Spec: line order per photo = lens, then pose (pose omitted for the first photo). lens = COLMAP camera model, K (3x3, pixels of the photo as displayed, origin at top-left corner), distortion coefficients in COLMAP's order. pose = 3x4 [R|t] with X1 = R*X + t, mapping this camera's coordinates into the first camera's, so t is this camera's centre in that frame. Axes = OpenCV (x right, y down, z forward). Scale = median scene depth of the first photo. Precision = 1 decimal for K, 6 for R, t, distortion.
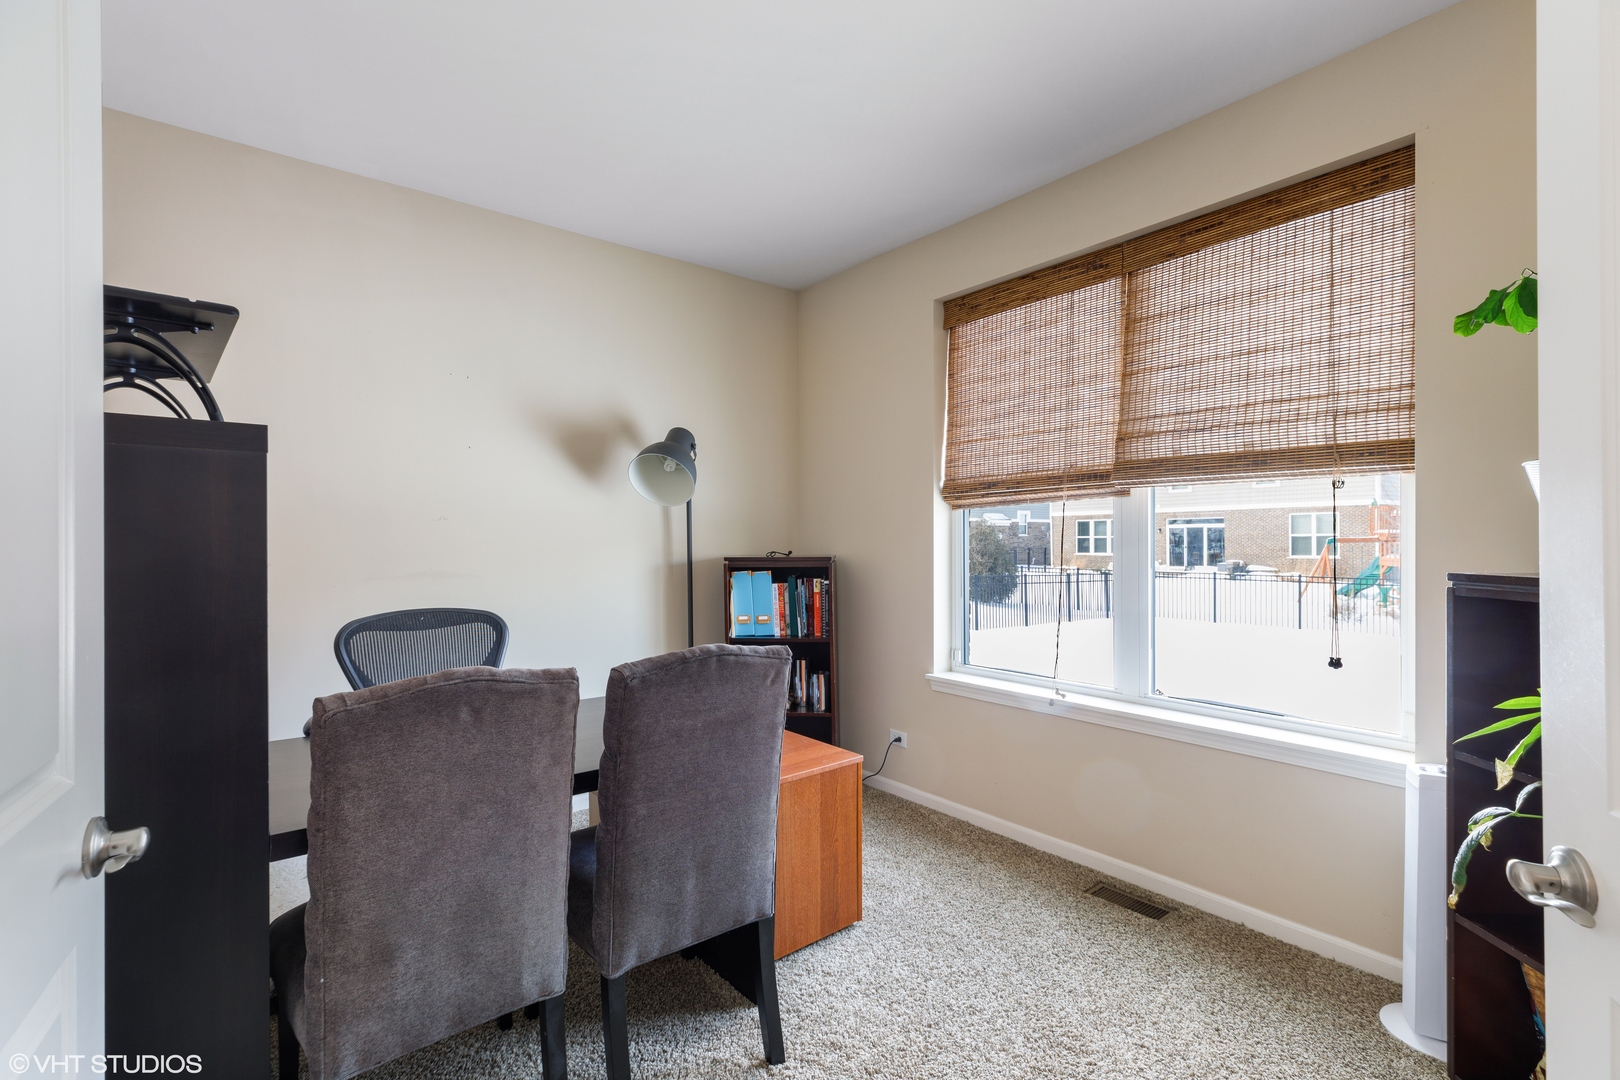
lens RADIAL K [[729.0, 0, 809.3], [0, 729.0, 539.2], [0, 0, 1]] dist [-0.000215, -0.000049]
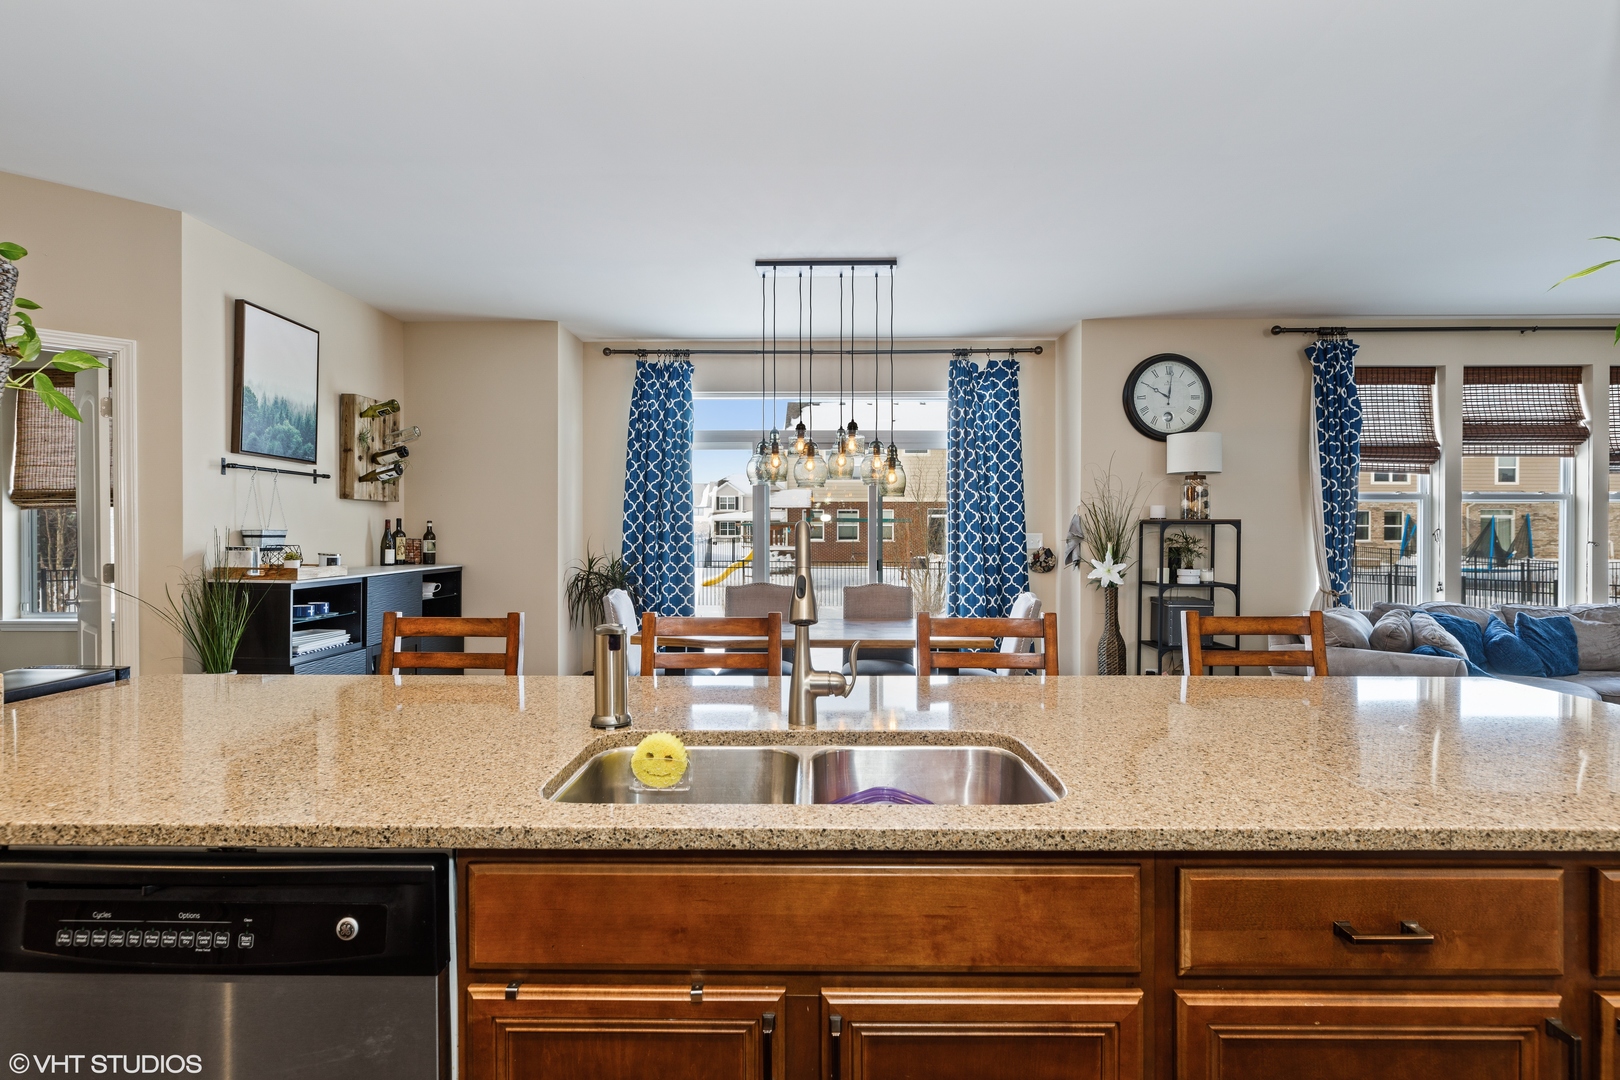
lens RADIAL K [[801.4, 0, 807.3], [0, 801.4, 530.6], [0, 0, 1]] dist [0.001078, 0.000197]
pose [[0.638199, -0.009482, 0.769813, -0.041471], [0.001217, 0.999935, 0.011307, -0.013674], [-0.769871, -0.006279, 0.638169, -1.291889]]
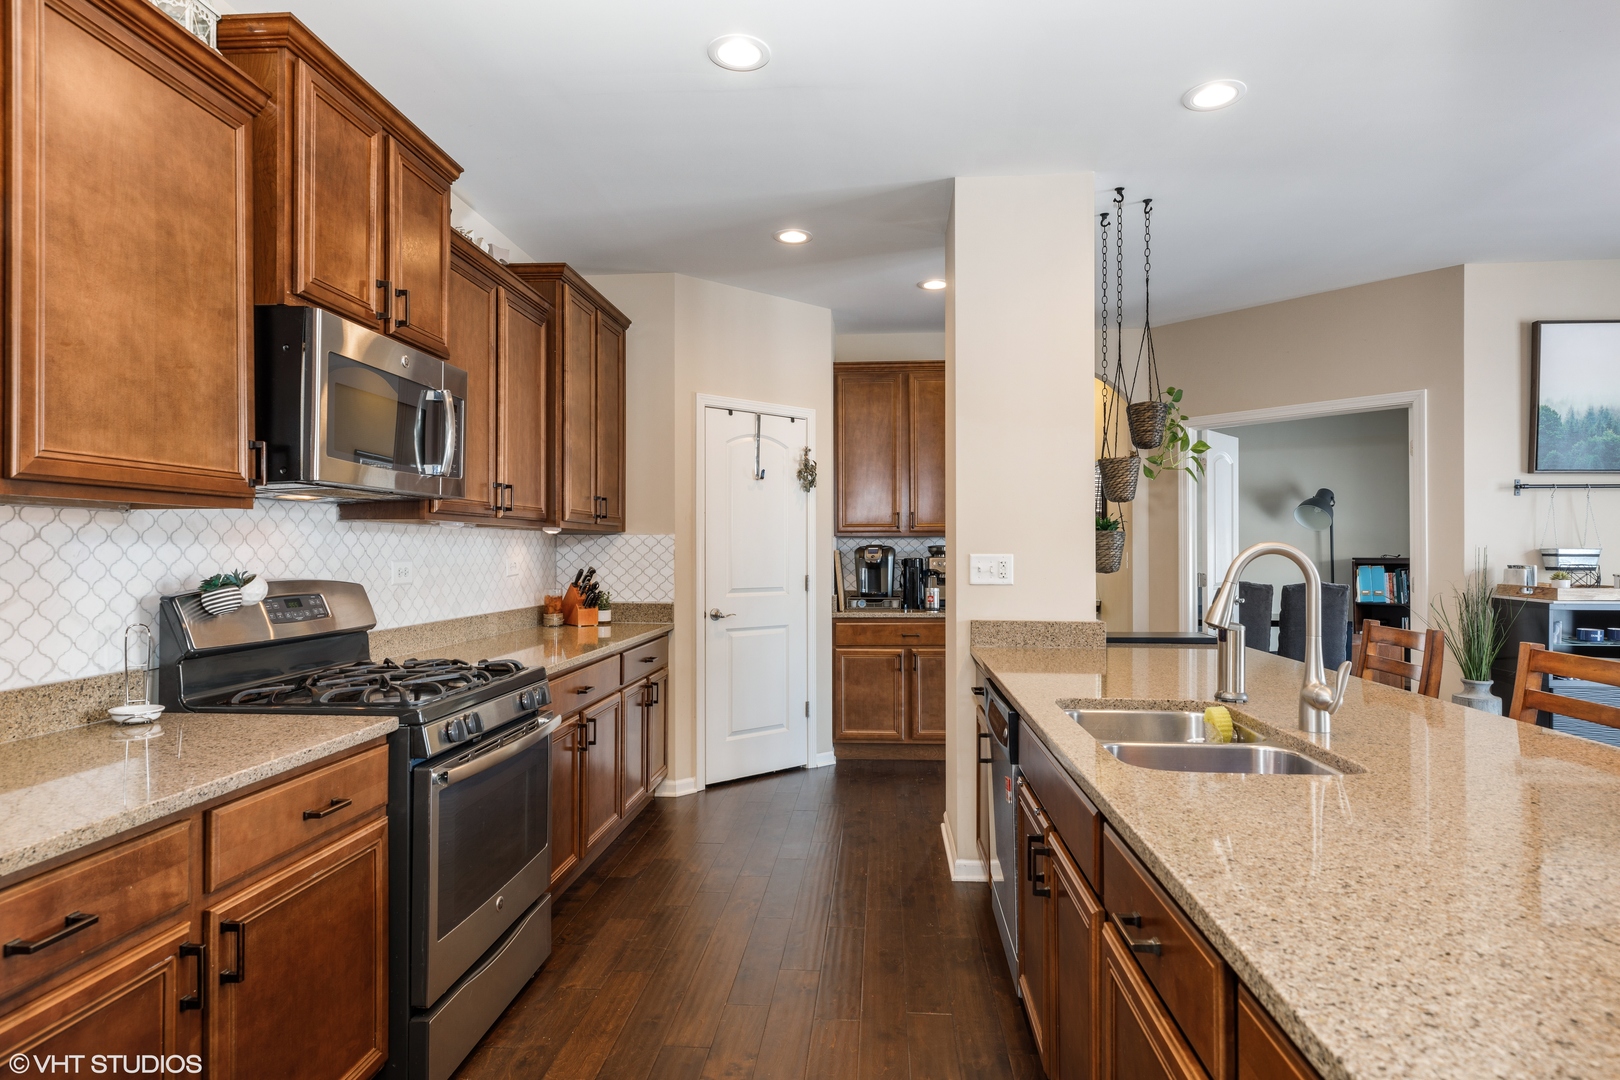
lens RADIAL K [[894.8, 0, 805.4], [0, 894.8, 537.6], [0, 0, 1]] dist [-0.006933, -0.000161]
pose [[0.719918, -0.013568, -0.693926, 0.459679], [0.007758, 0.999904, -0.011502, -0.011869], [0.694016, 0.002897, 0.719954, -1.600874]]
